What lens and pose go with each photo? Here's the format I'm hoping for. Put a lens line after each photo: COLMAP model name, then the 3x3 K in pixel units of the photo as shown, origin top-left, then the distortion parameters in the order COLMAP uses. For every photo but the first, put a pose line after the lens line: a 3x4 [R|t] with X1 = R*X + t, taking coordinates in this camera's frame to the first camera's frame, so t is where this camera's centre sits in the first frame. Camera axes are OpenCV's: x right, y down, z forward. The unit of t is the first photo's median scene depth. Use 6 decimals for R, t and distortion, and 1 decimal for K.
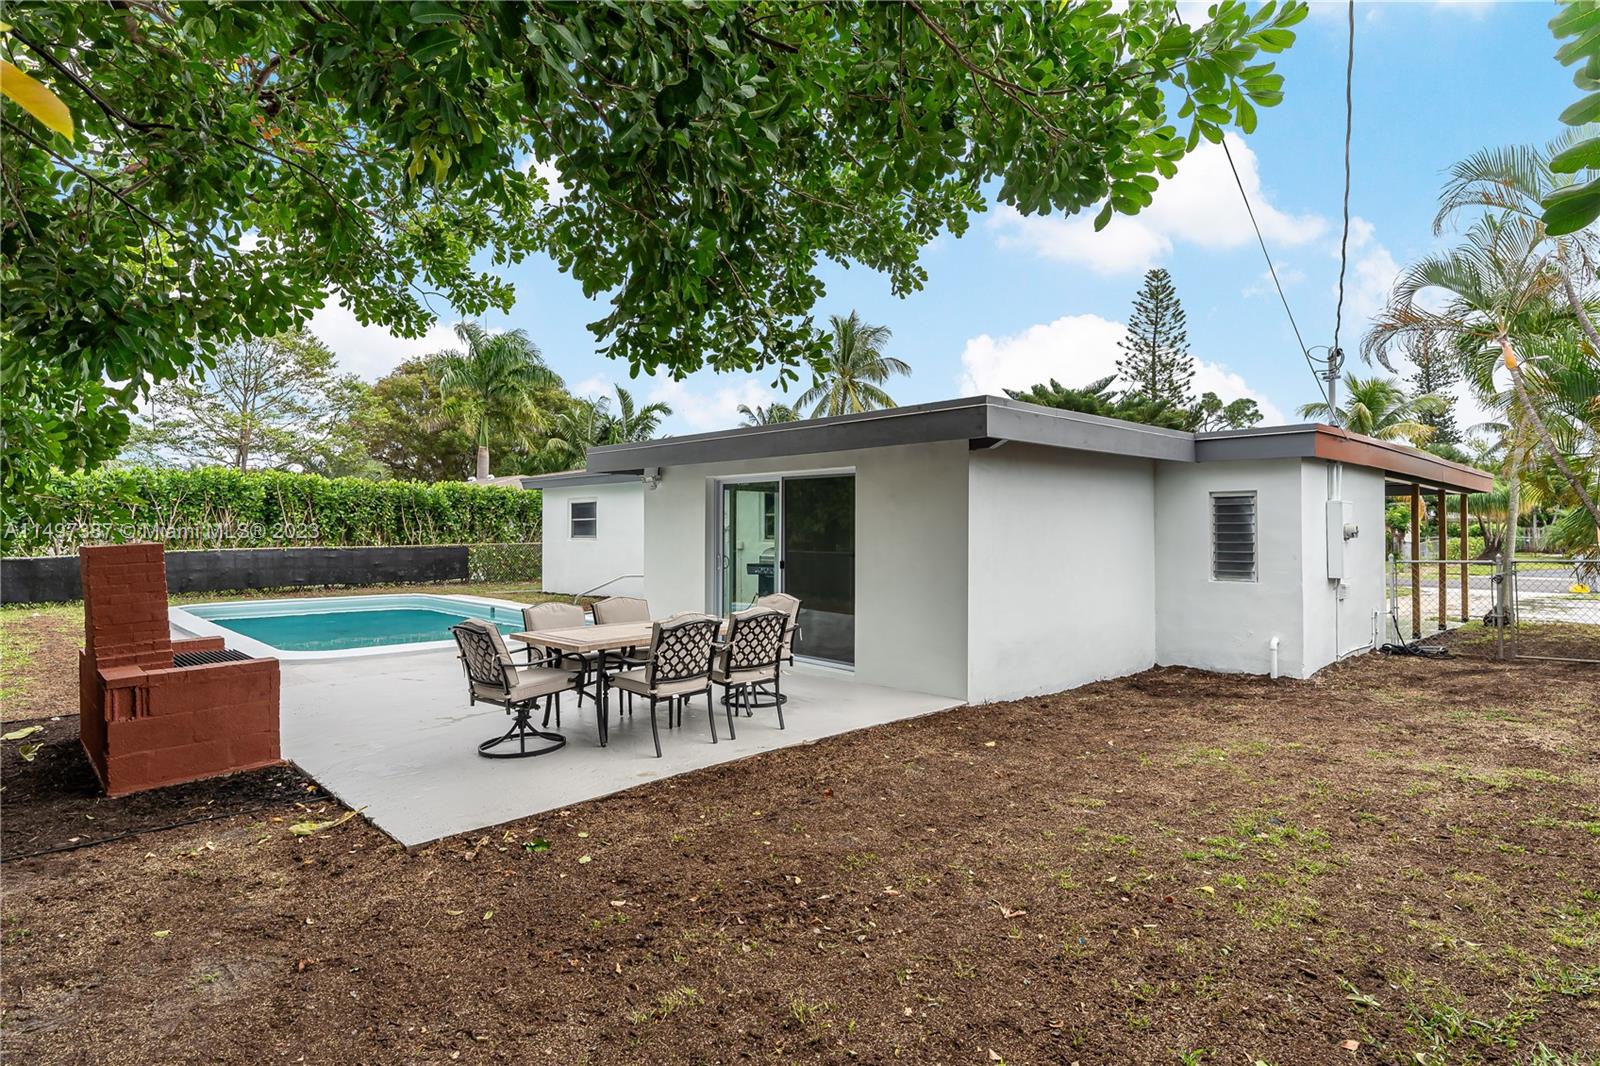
lens RADIAL K [[838.2, 0, 792.2], [0, 838.2, 527.4], [0, 0, 1]] dist [-0.000326, -0.002690]
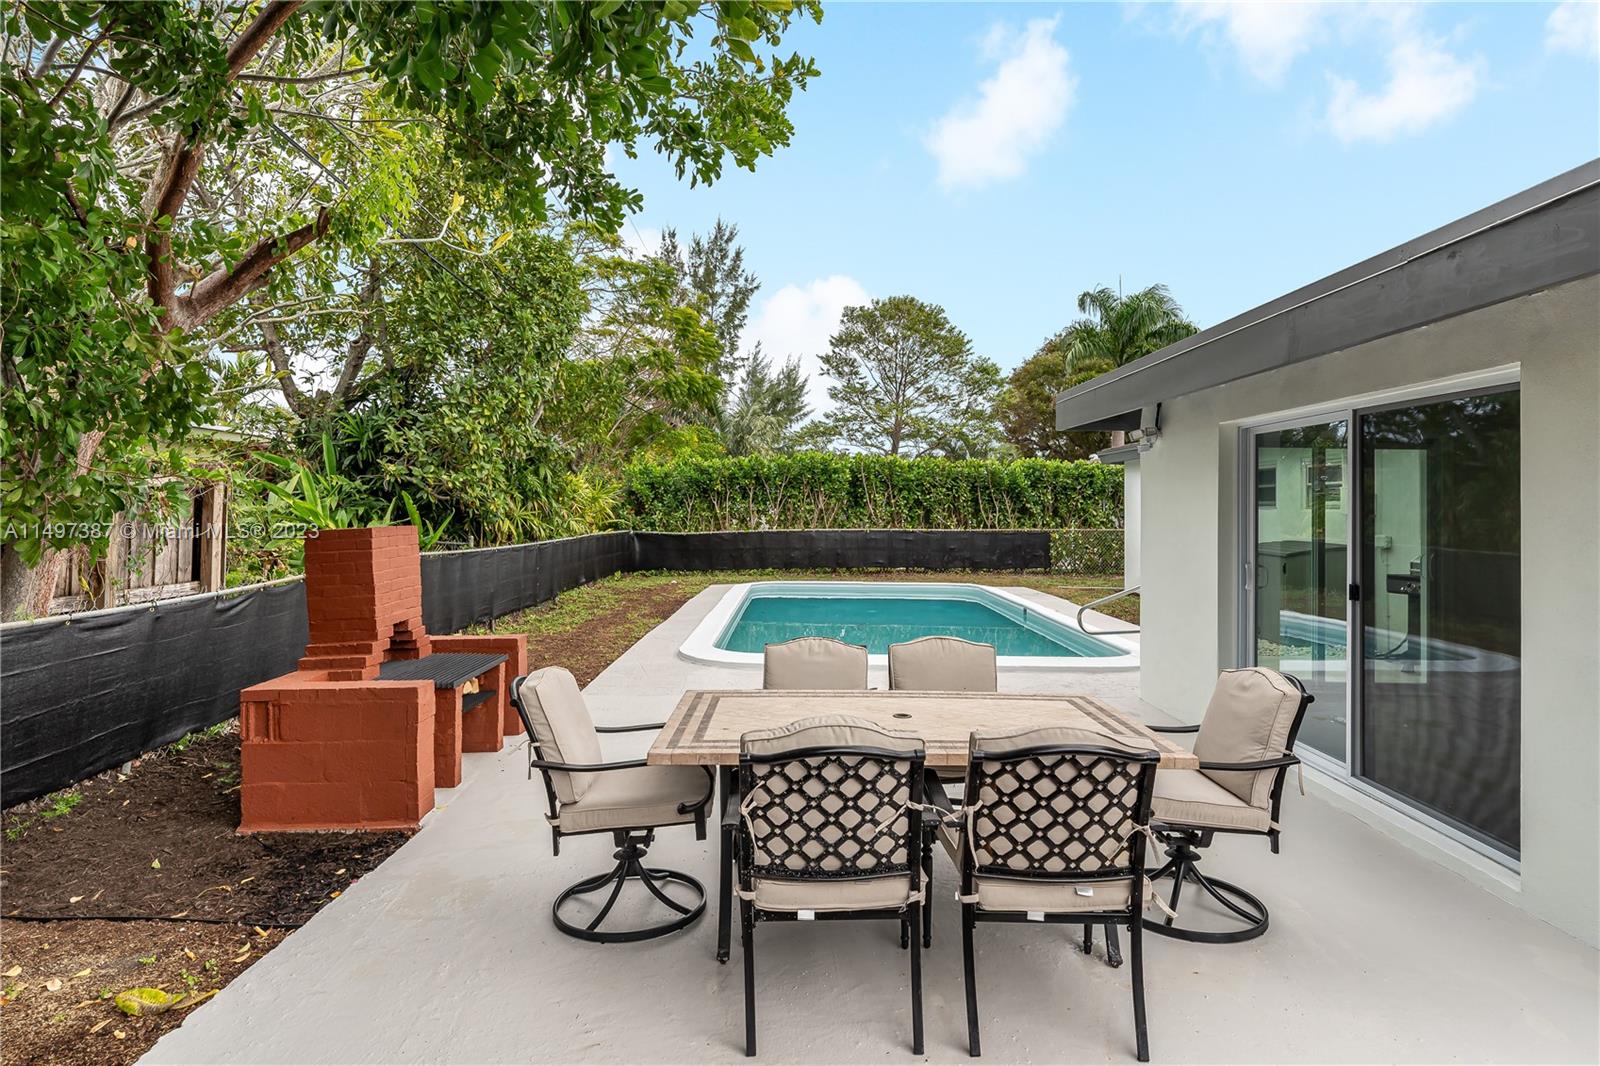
lens RADIAL K [[838.2, 0, 817.1], [0, 838.2, 495.0], [0, 0, 1]] dist [-0.000326, -0.002690]
pose [[0.720482, -0.006858, -0.693440, 0.049288], [-0.005262, 0.999868, -0.015355, -0.001020], [0.693454, 0.014712, 0.720351, 0.217164]]
